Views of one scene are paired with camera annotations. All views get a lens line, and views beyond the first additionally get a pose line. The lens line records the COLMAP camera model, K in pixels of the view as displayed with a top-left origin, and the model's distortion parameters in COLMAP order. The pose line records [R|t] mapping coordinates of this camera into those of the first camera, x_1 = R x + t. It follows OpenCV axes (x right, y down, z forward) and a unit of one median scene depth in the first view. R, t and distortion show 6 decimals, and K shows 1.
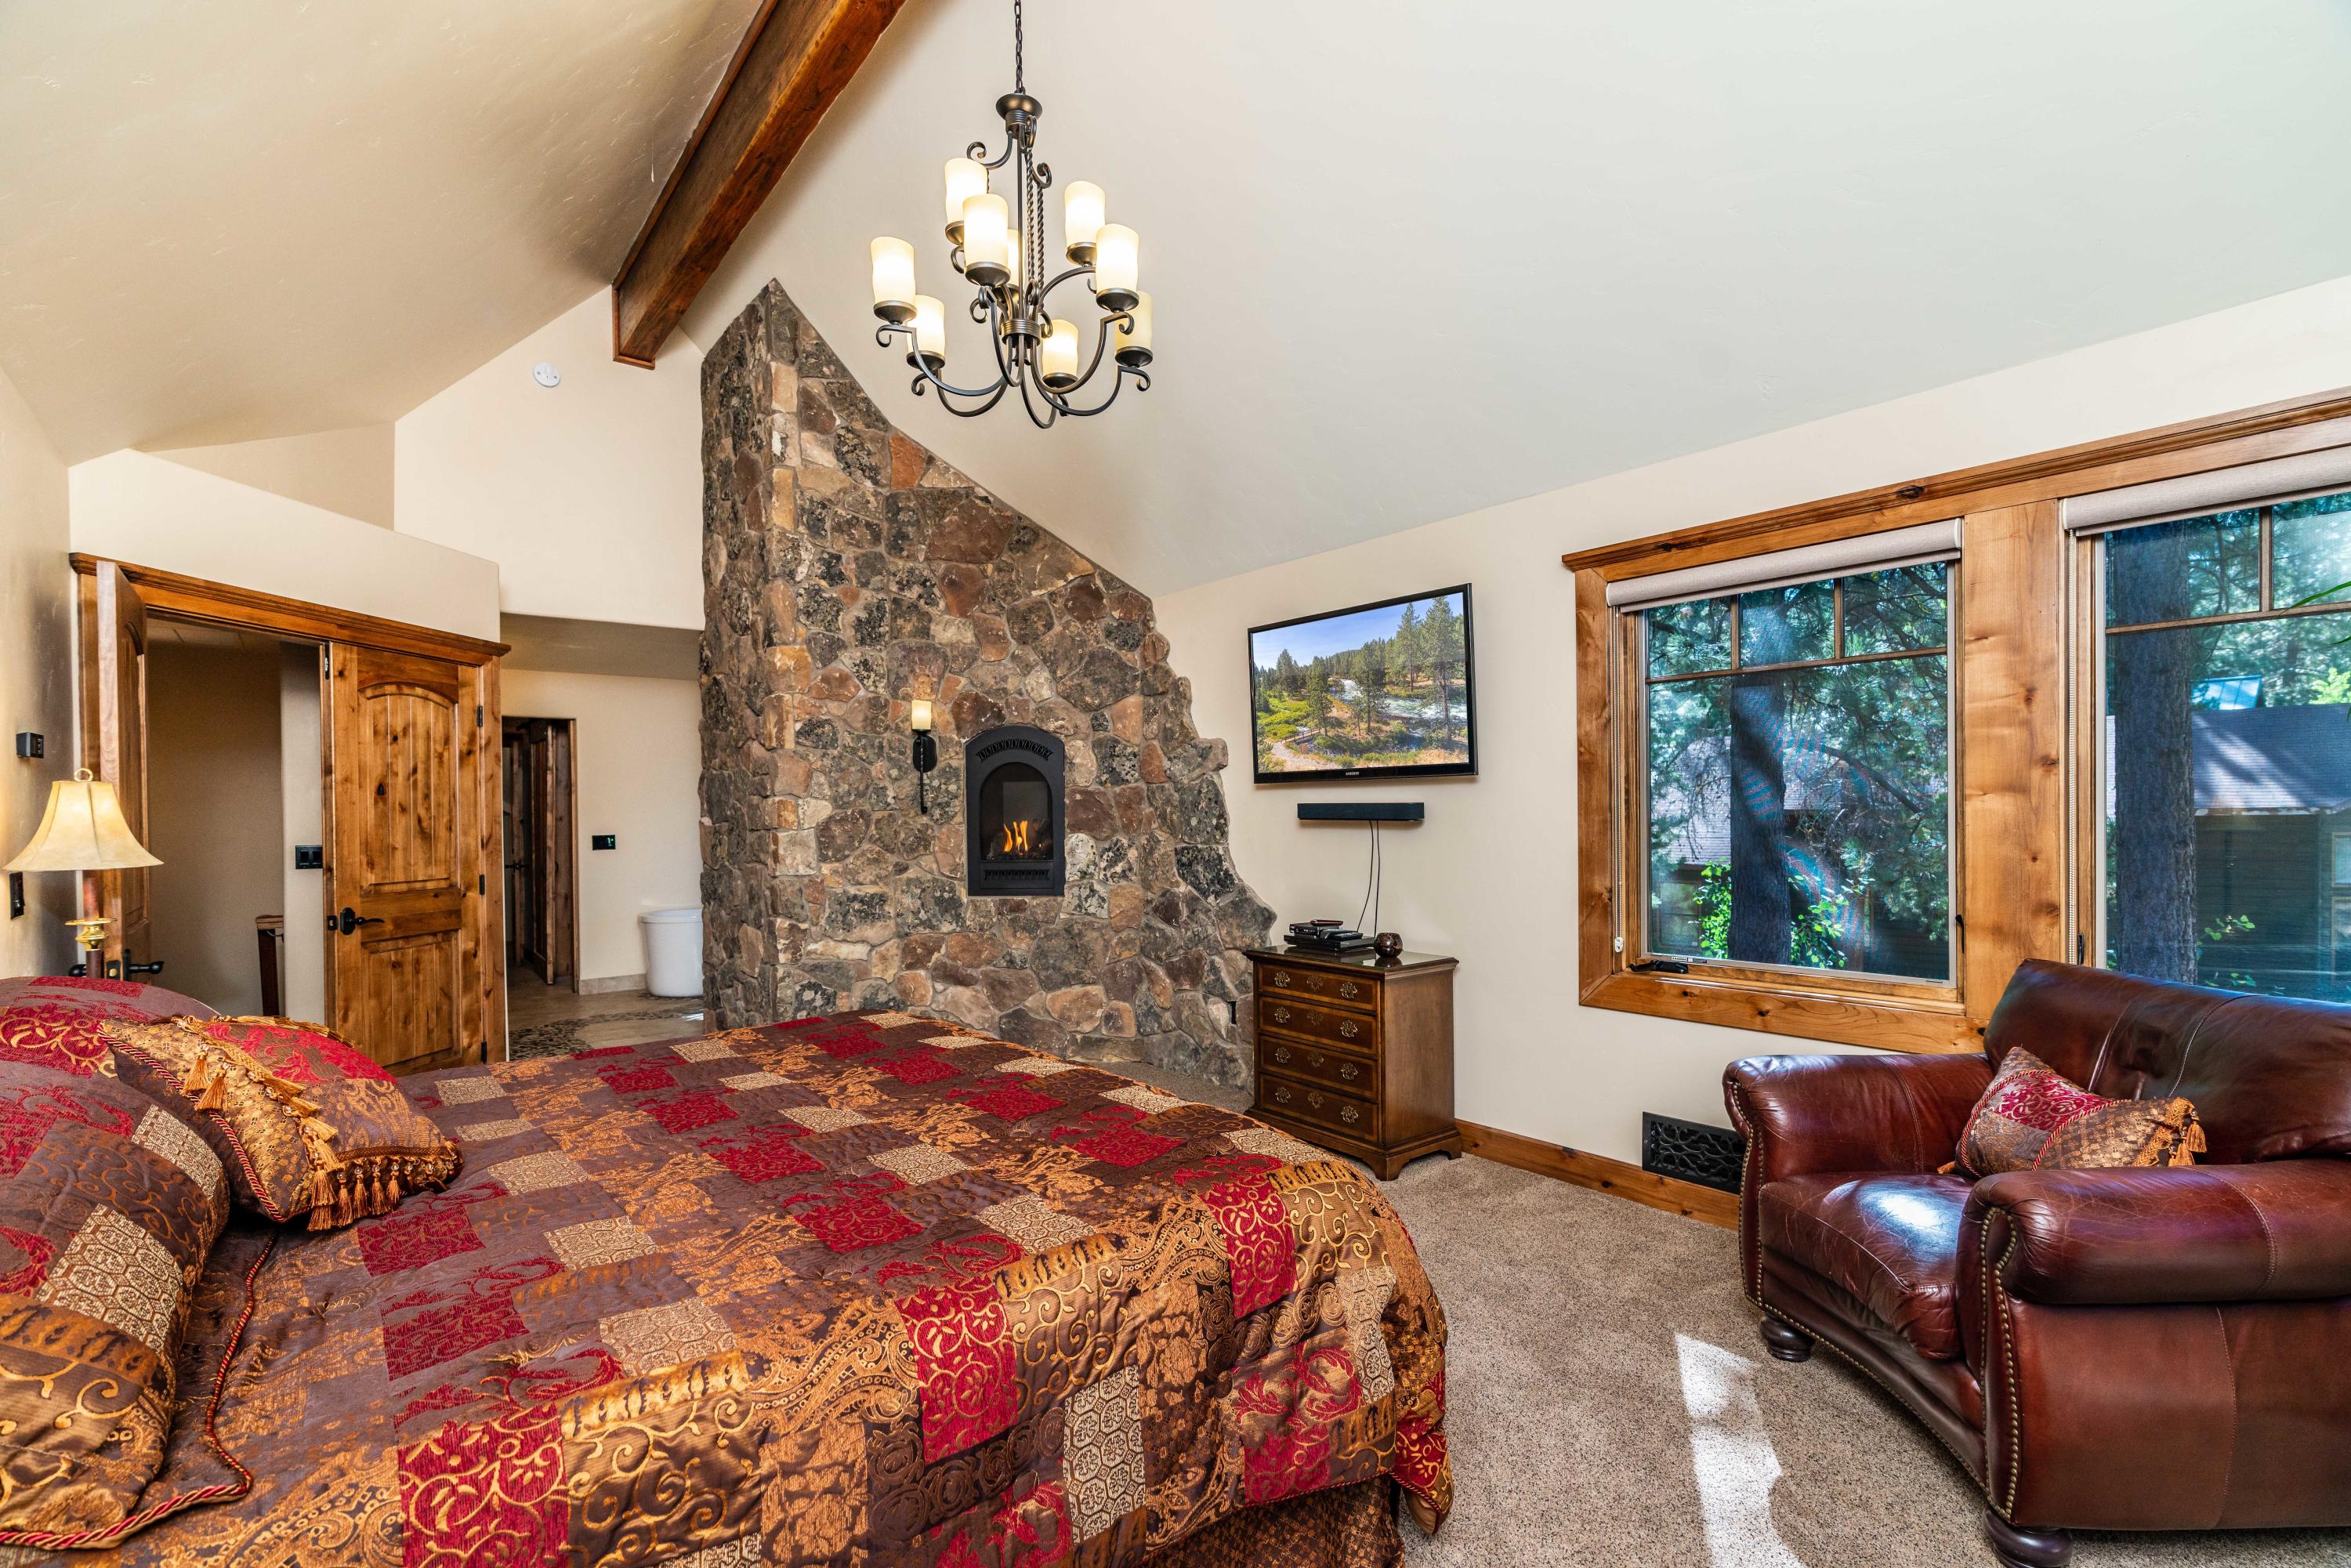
lens RADIAL K [[1059.3, 0, 1180.9], [0, 1059.3, 785.3], [0, 0, 1]] dist [-0.012156, 0.006249]
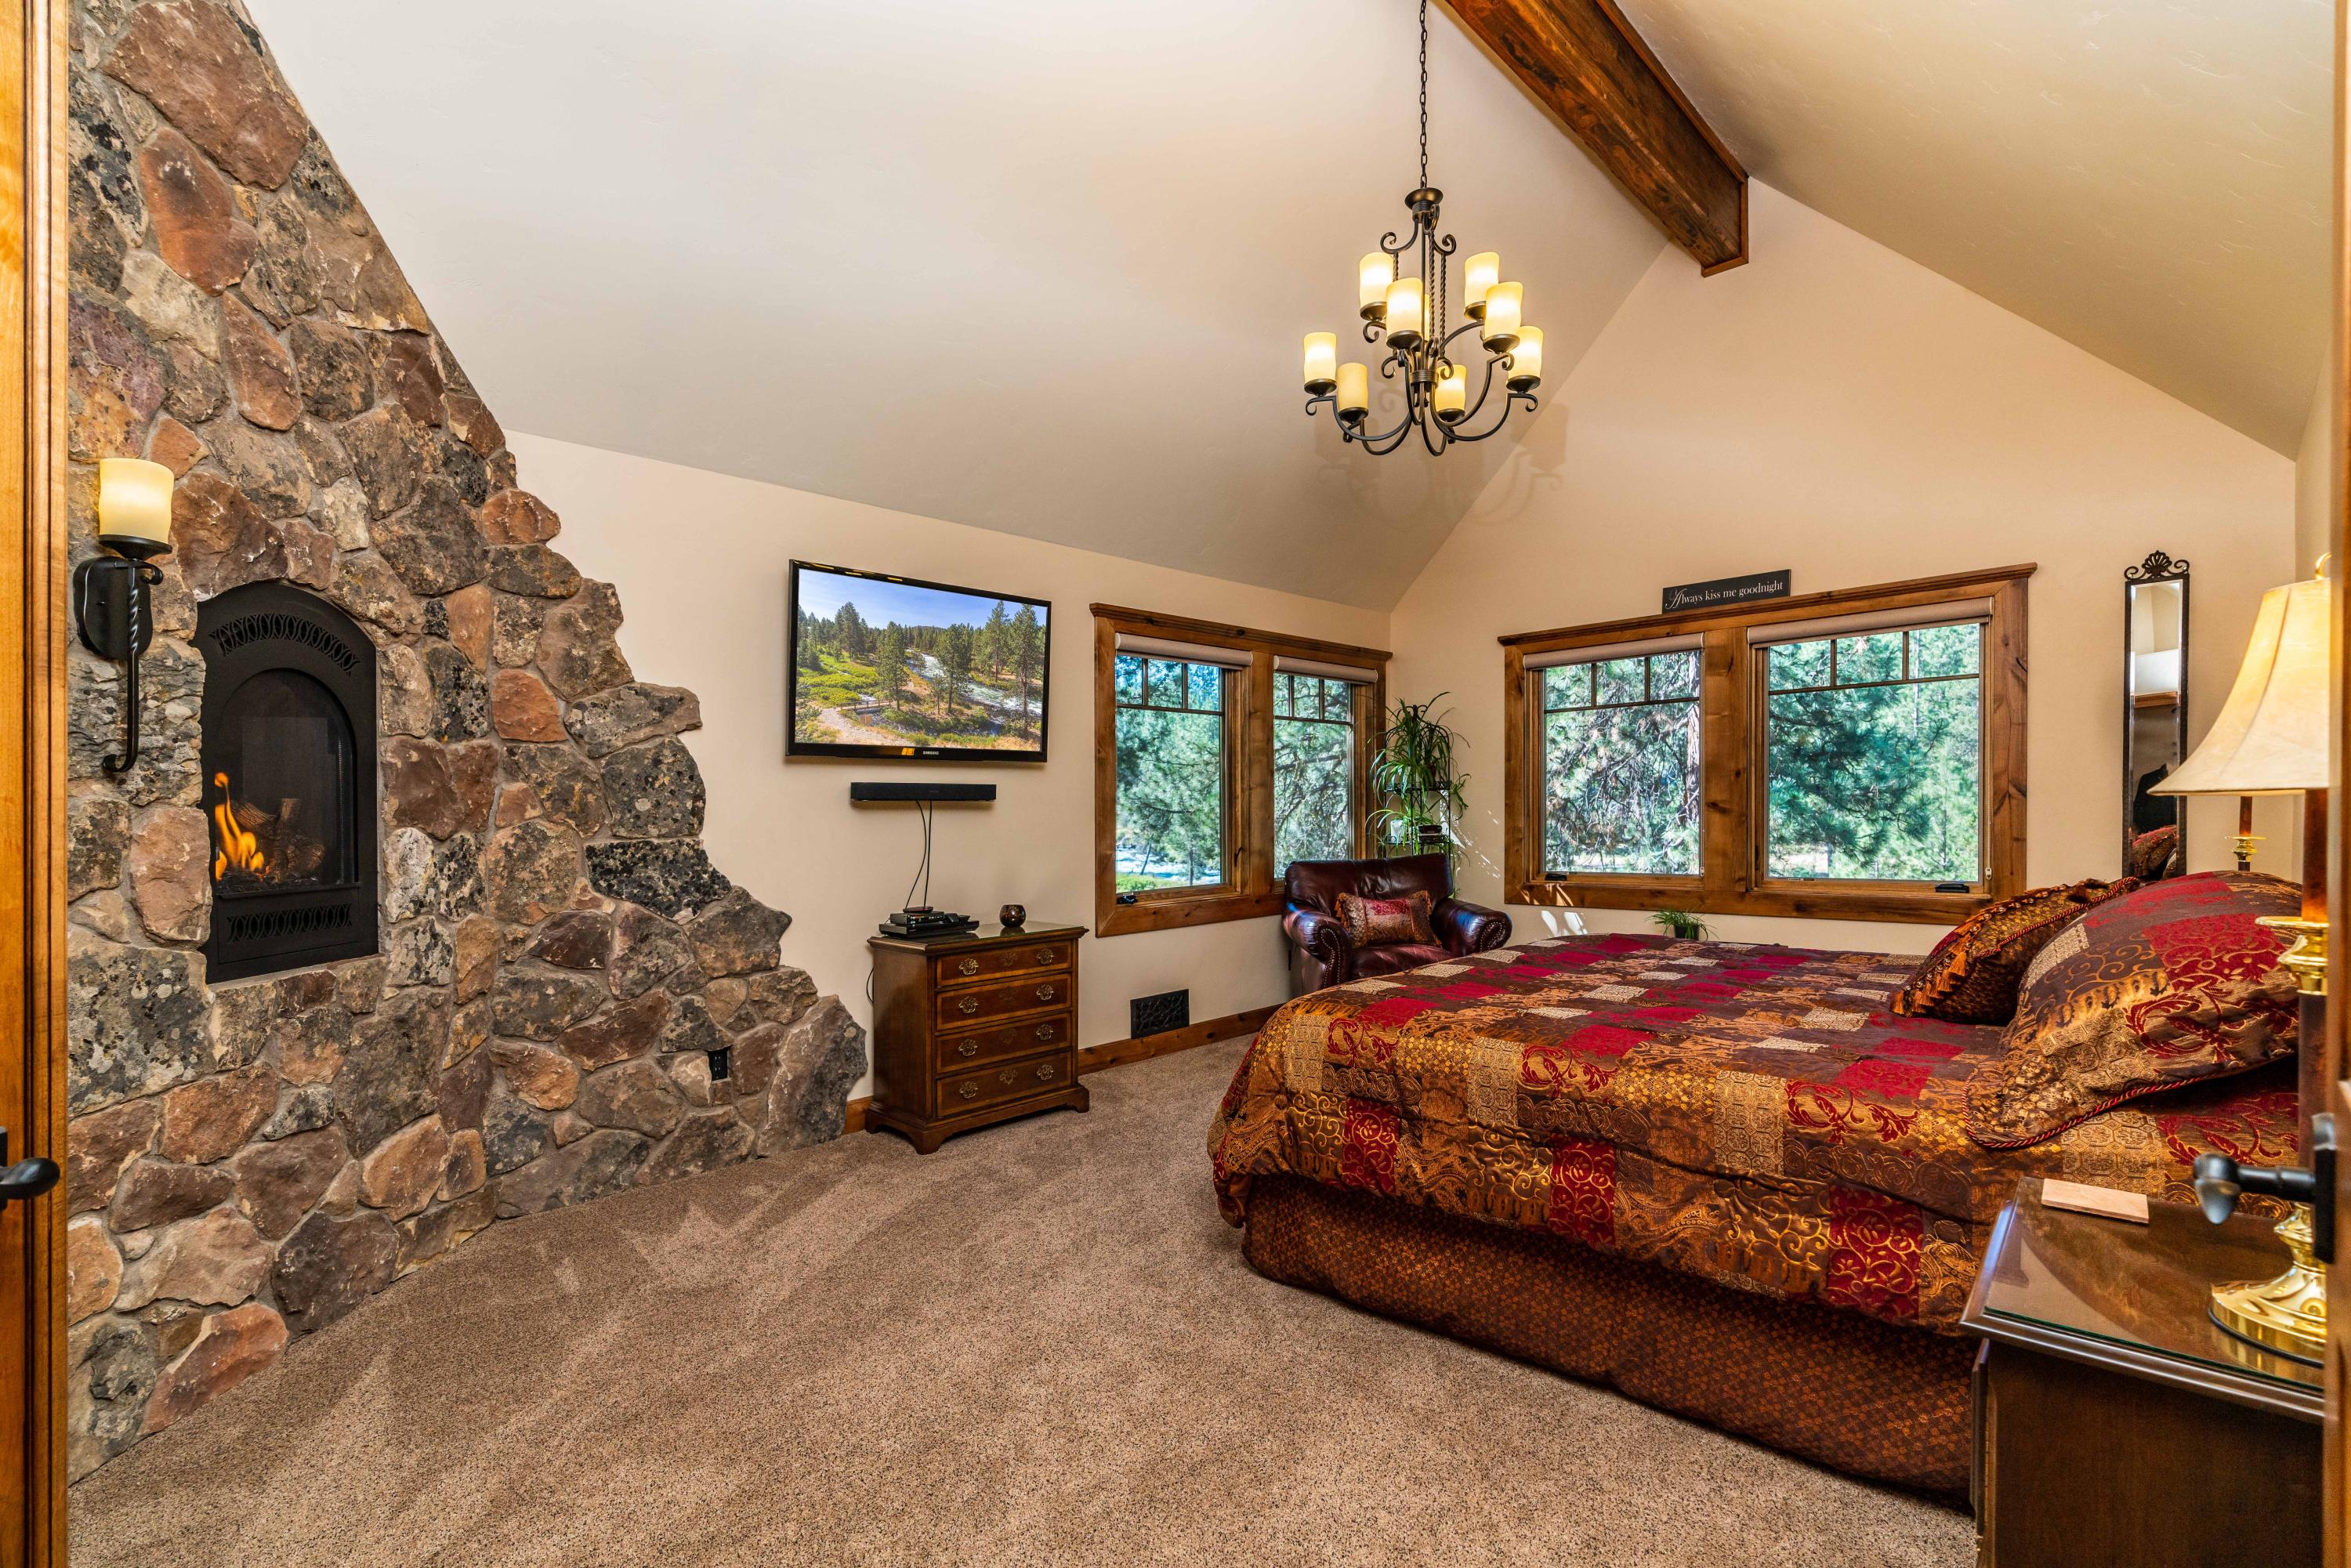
lens RADIAL K [[1059.3, 0, 1173.7], [0, 1059.3, 807.8], [0, 0, 1]] dist [-0.012156, 0.006249]
pose [[-0.104077, 0.016260, 0.994436, -0.748364], [-0.005822, 0.999839, -0.016958, 0.049294], [-0.994552, -0.007555, -0.103965, 0.796558]]
